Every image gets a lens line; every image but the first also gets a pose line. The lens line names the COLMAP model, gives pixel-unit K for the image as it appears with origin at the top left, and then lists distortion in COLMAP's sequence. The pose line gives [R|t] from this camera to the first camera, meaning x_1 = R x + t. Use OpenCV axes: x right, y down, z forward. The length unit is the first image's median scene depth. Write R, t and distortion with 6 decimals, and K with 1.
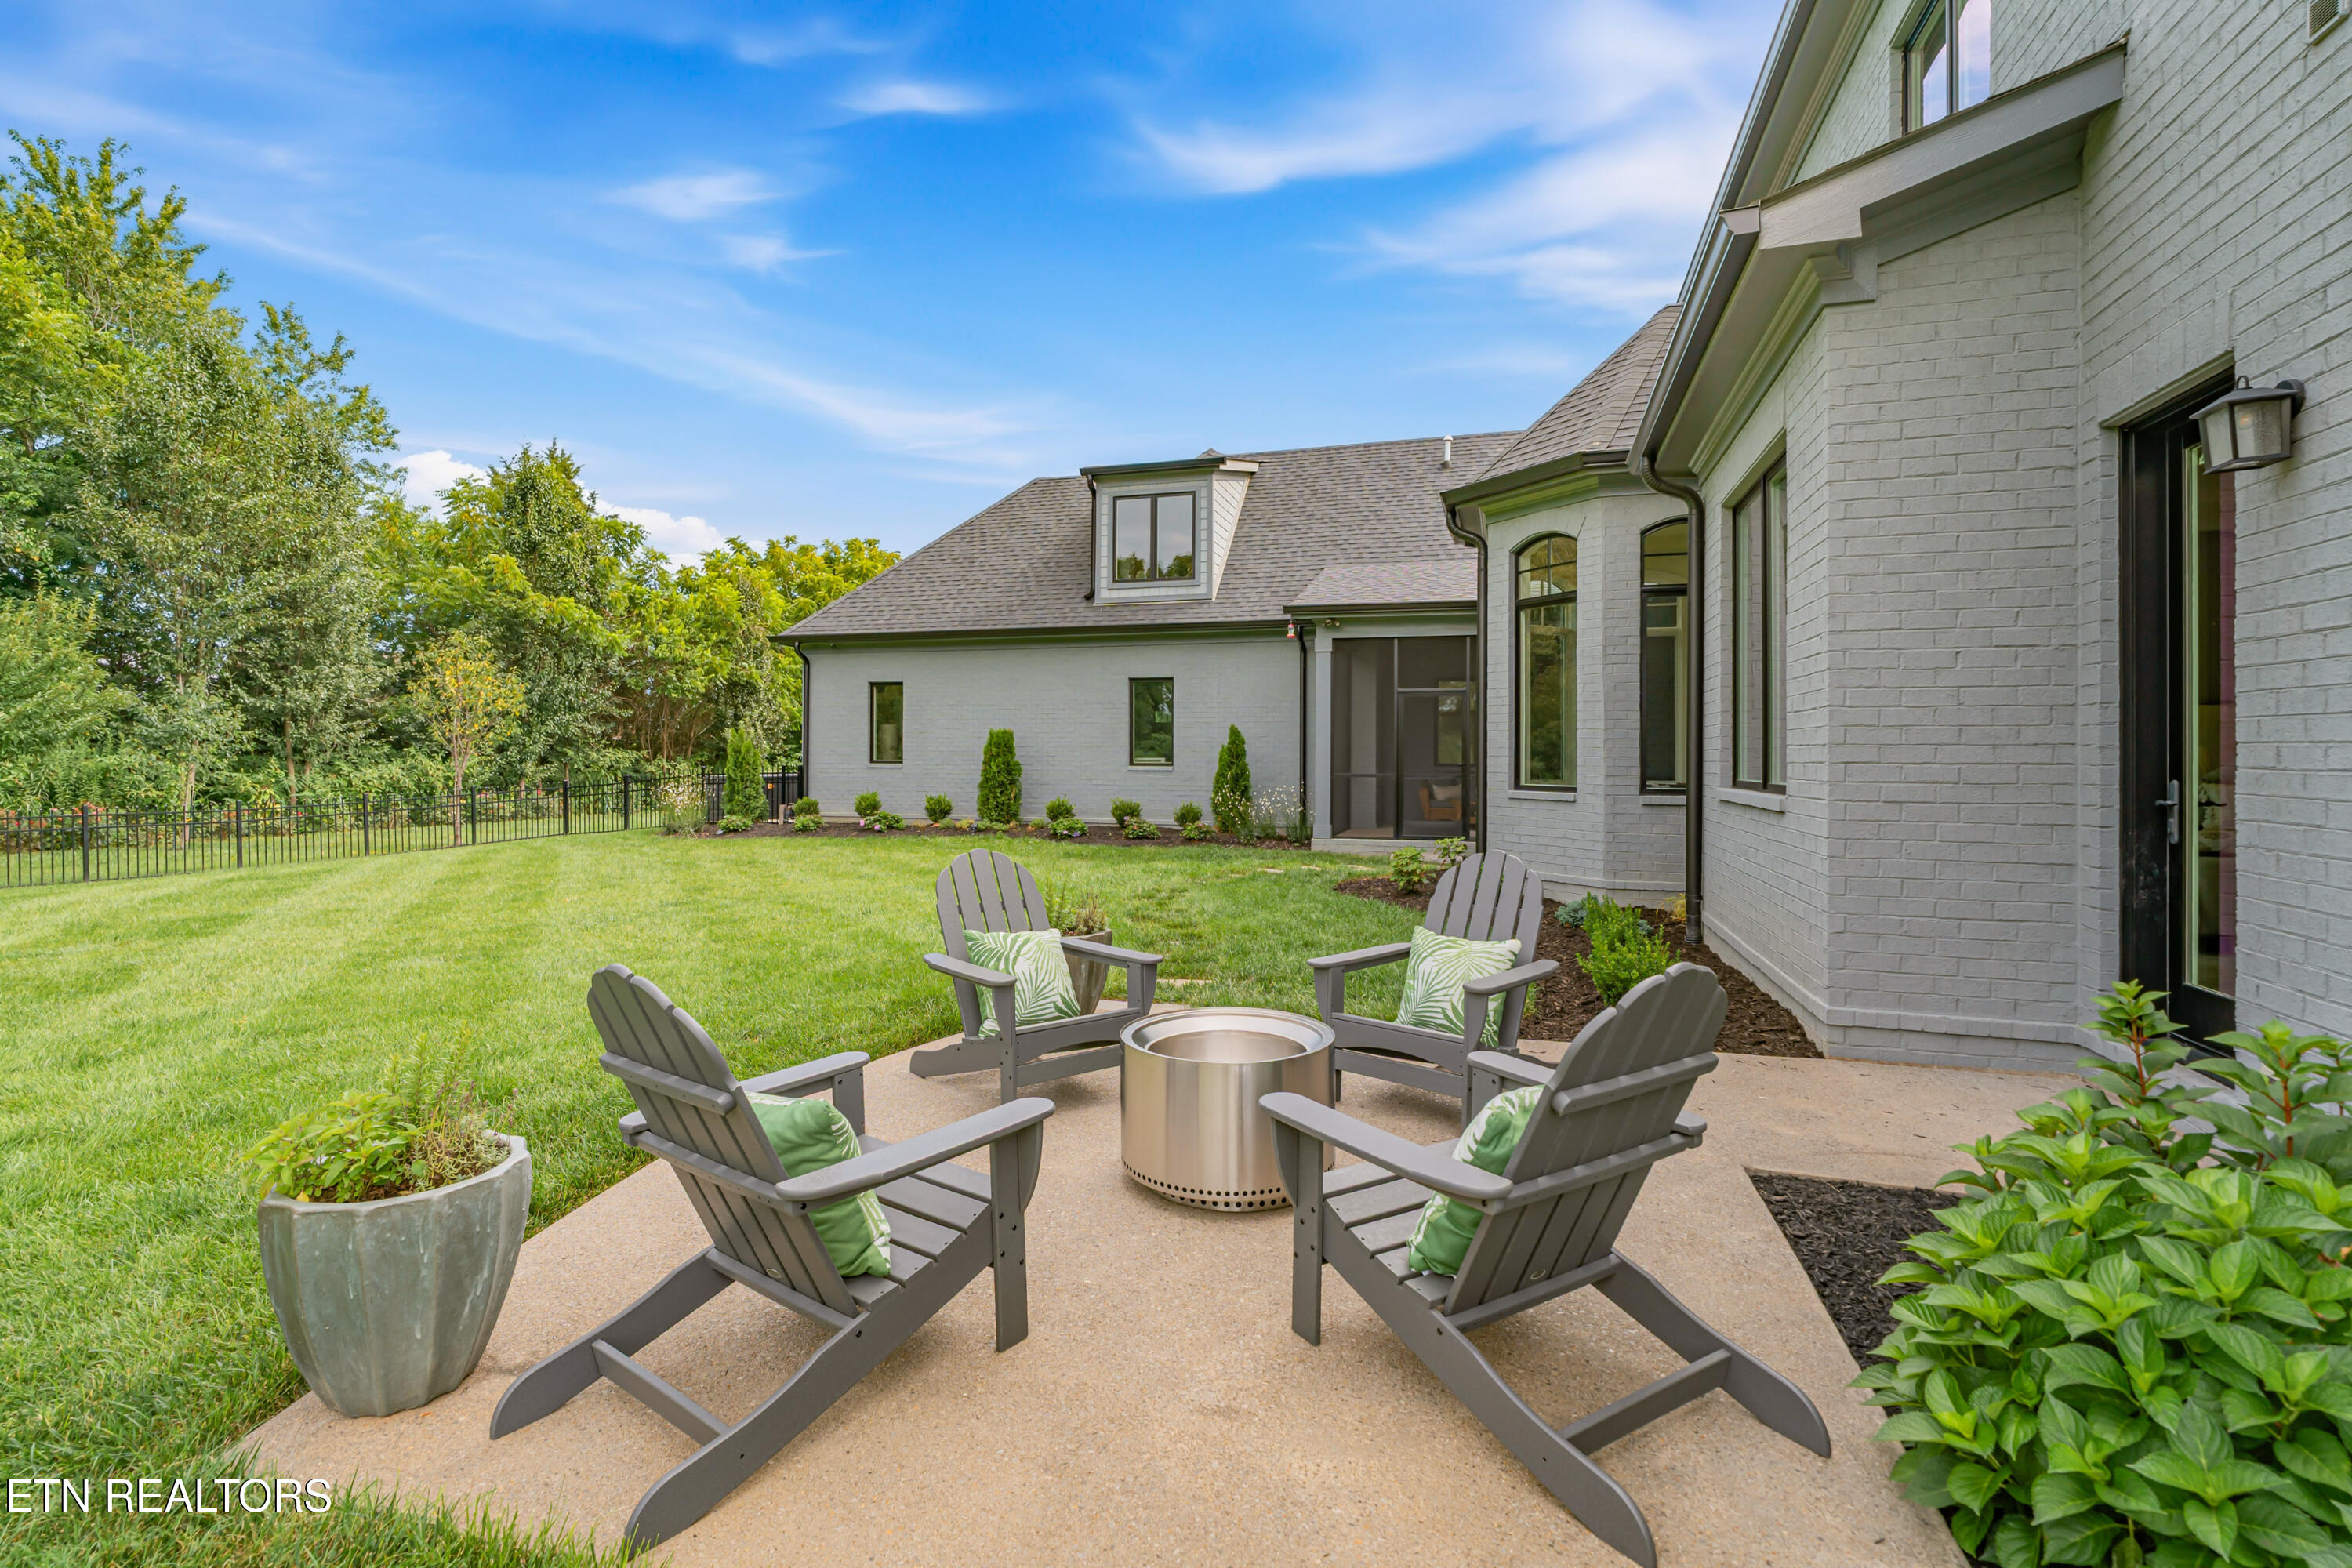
lens RADIAL K [[1085.3, 0, 1190.8], [0, 1085.3, 760.6], [0, 0, 1]] dist [-0.000521, 0.001867]
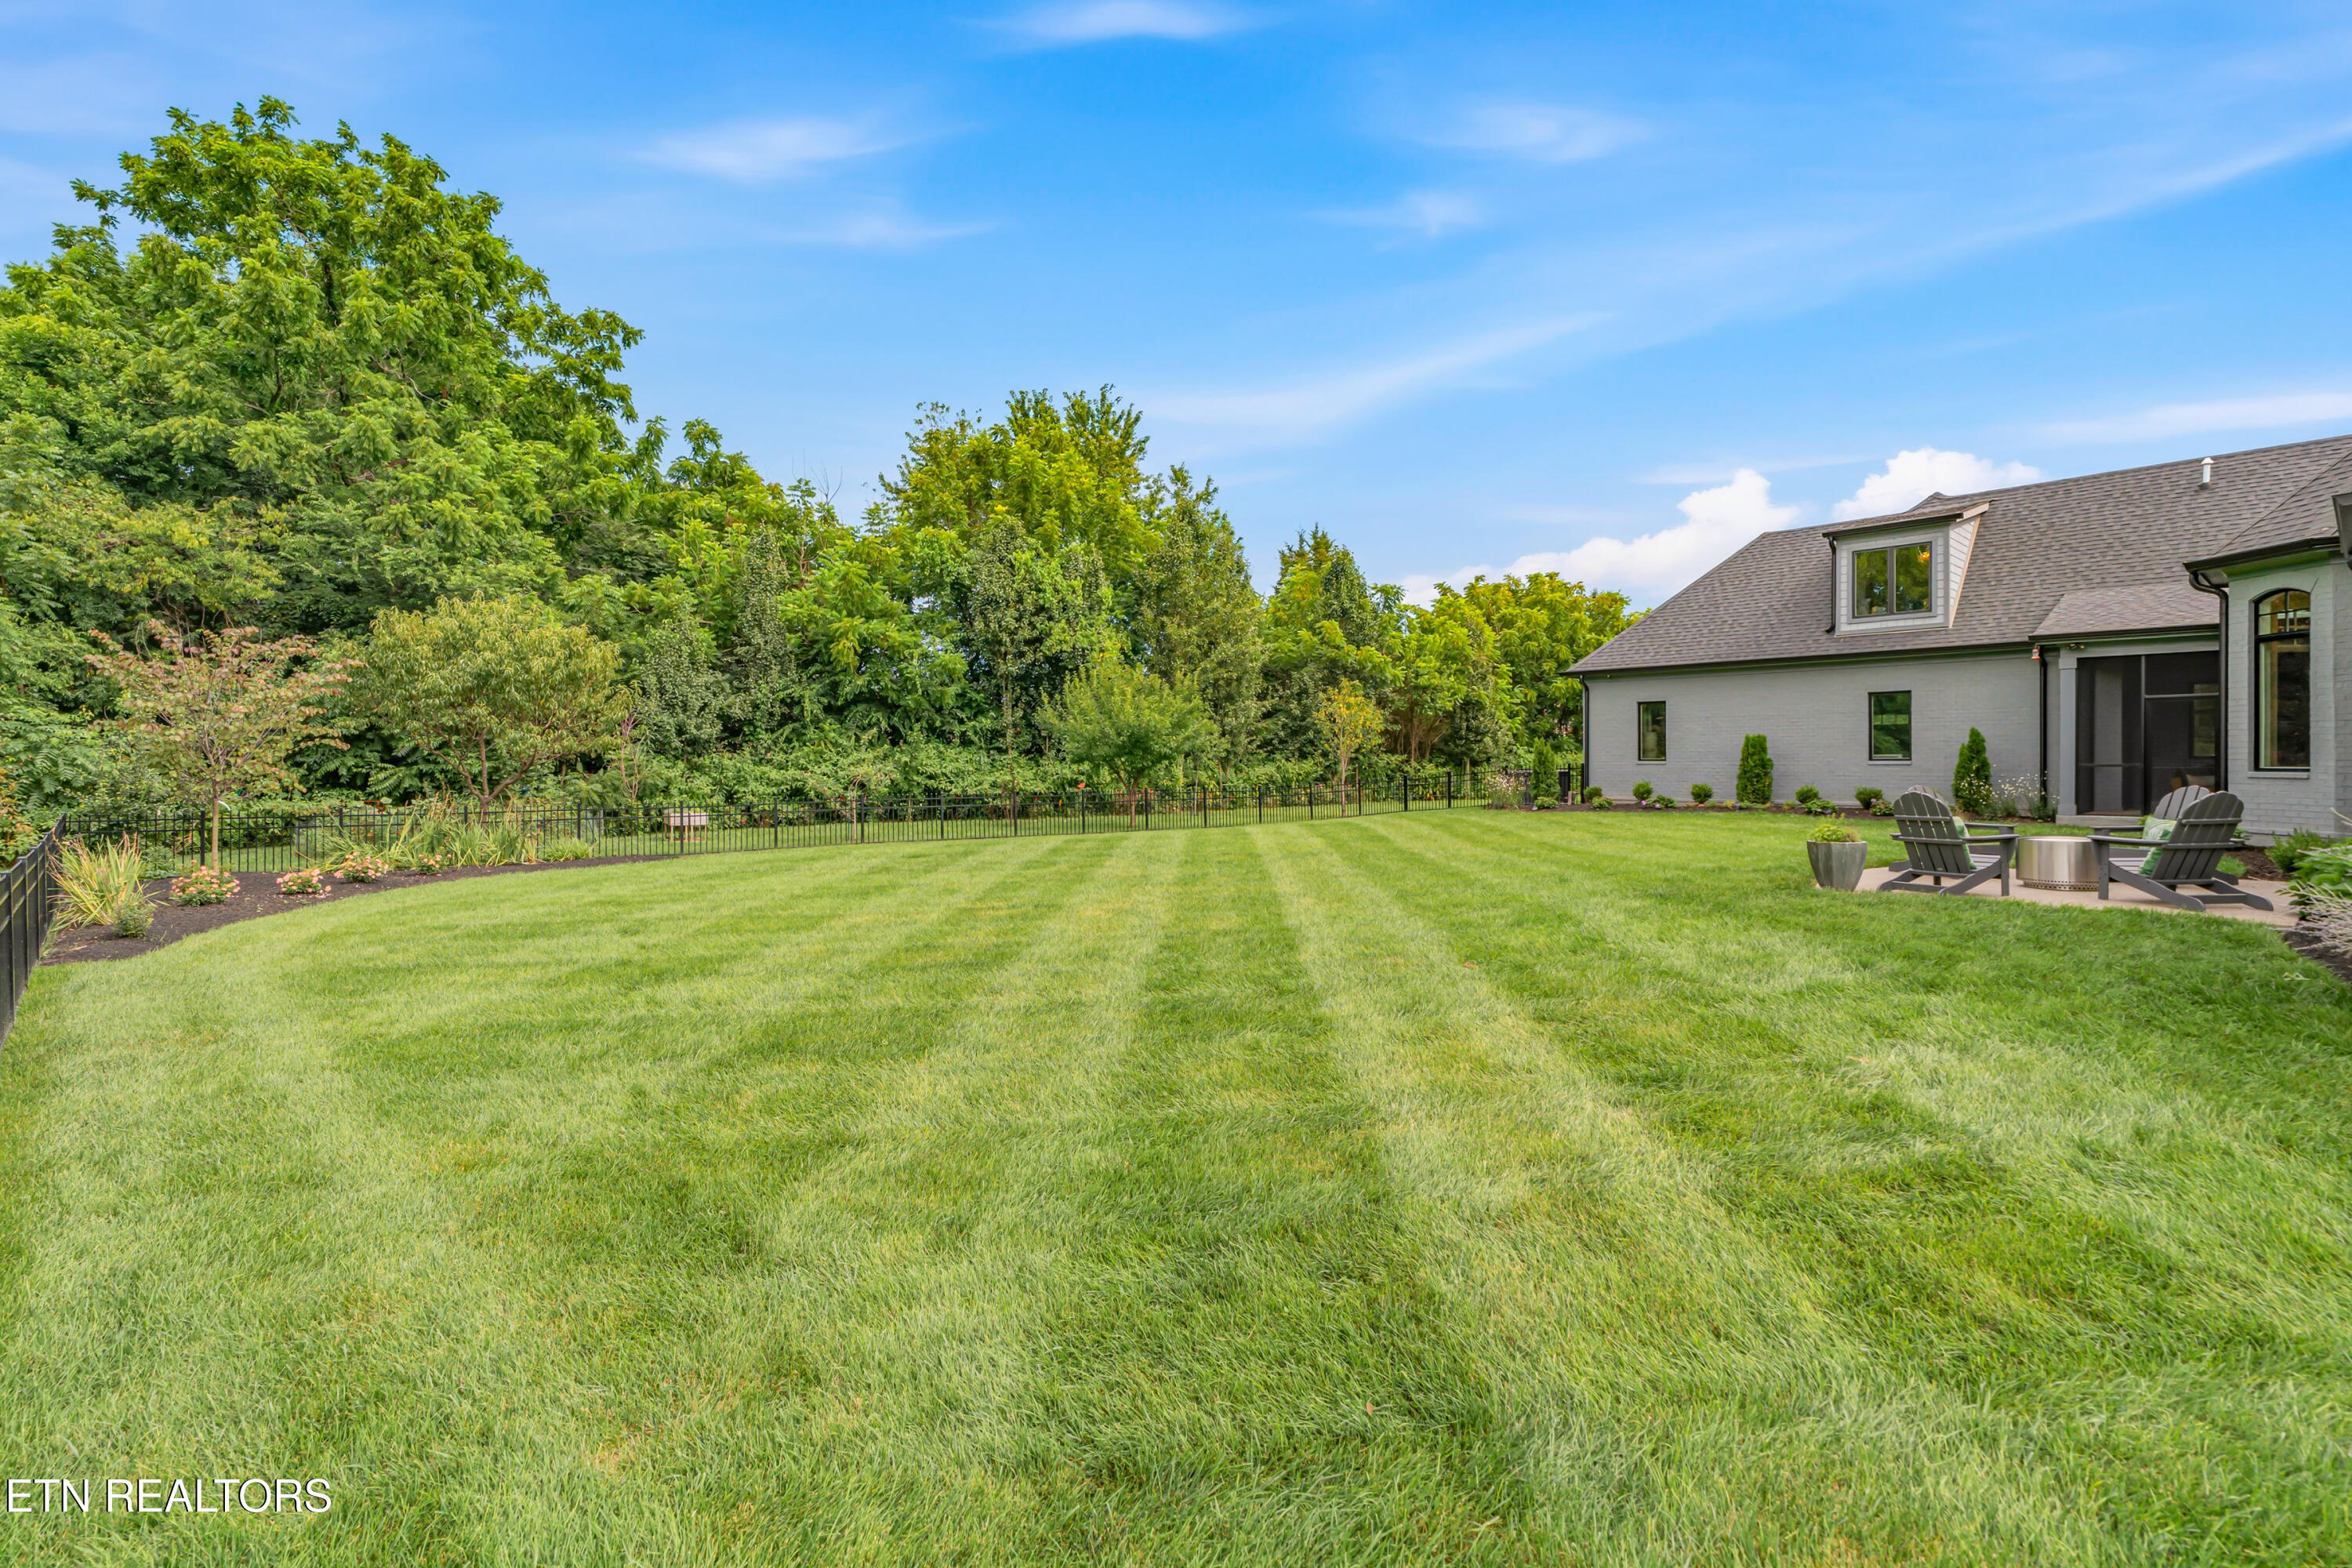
lens RADIAL K [[1085.3, 0, 1170.5], [0, 1085.3, 769.3], [0, 0, 1]] dist [-0.000521, 0.001867]
pose [[0.852574, -0.003858, -0.522593, -0.088949], [0.005743, 0.999982, 0.001986, 0.007474], [0.522575, -0.004694, 0.852580, -0.517263]]
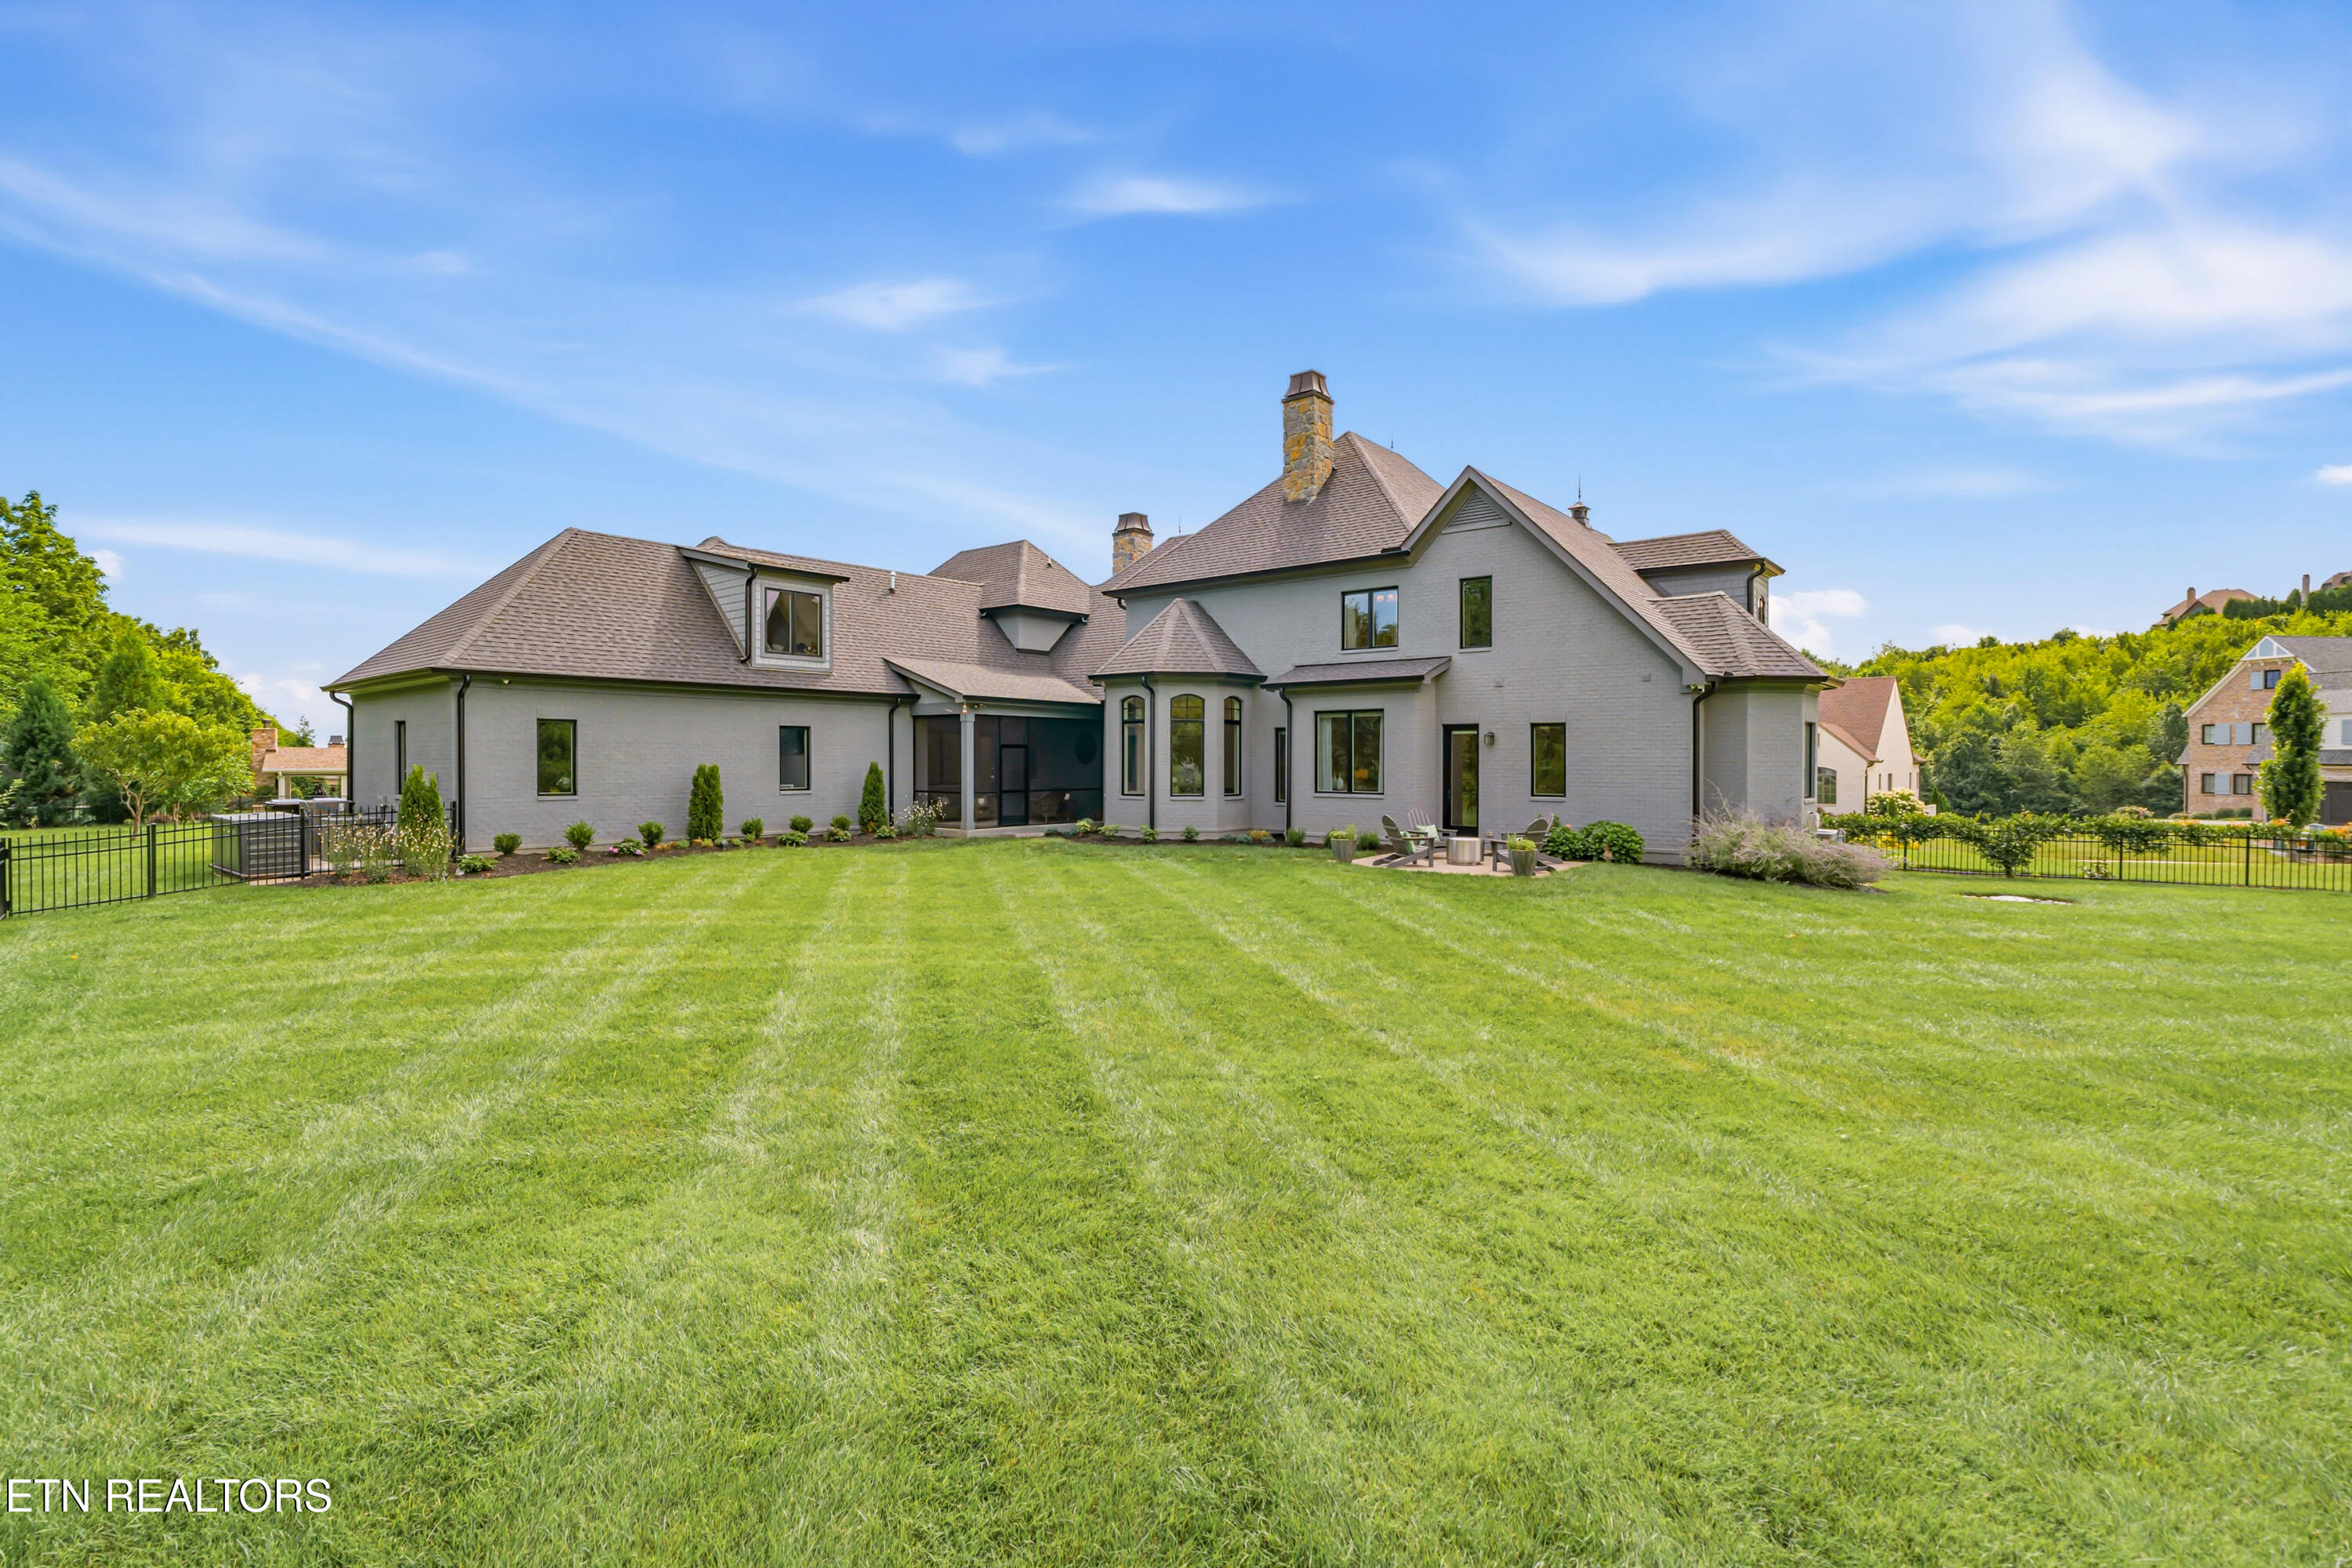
lens RADIAL K [[1085.3, 0, 1173.3], [0, 1085.3, 768.9], [0, 0, 1]] dist [-0.000521, 0.001867]
pose [[0.388679, -0.015448, 0.921244, -1.095736], [0.004638, 0.999880, 0.014809, -0.039715], [-0.921362, -0.001483, 0.388704, 0.028820]]
